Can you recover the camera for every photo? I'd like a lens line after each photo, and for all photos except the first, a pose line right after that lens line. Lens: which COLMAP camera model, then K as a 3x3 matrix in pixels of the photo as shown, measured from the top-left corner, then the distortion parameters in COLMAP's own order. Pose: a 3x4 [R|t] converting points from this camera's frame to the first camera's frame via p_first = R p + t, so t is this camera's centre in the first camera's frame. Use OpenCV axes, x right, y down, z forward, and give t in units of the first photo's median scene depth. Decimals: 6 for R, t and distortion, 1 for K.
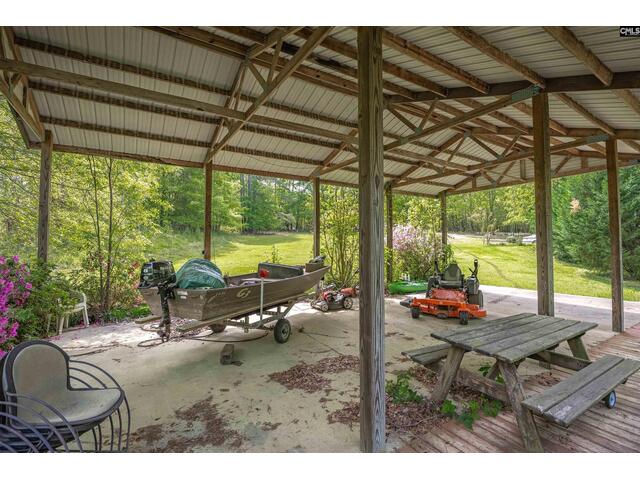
lens RADIAL K [[293.9, 0, 320.3], [0, 293.9, 239.3], [0, 0, 1]] dist [-0.015252, 0.000006]
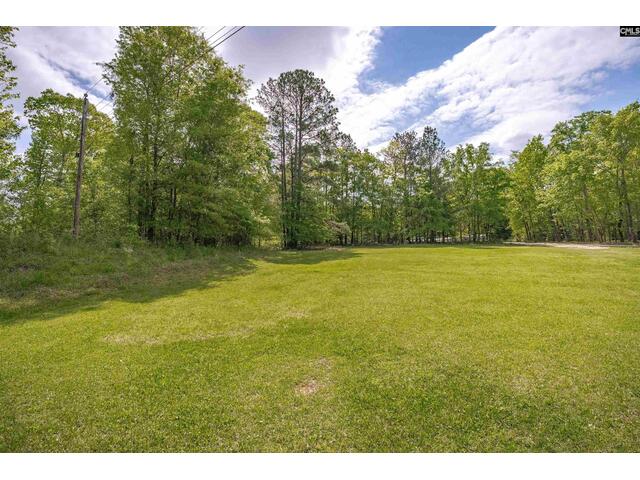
lens RADIAL K [[293.9, 0, 320.6], [0, 293.9, 240.6], [0, 0, 1]] dist [-0.015252, 0.000006]
pose [[0.983494, -0.019062, -0.179933, -0.022704], [0.009836, 0.998597, -0.052030, 0.002108], [0.180672, 0.049401, 0.982302, 0.215646]]
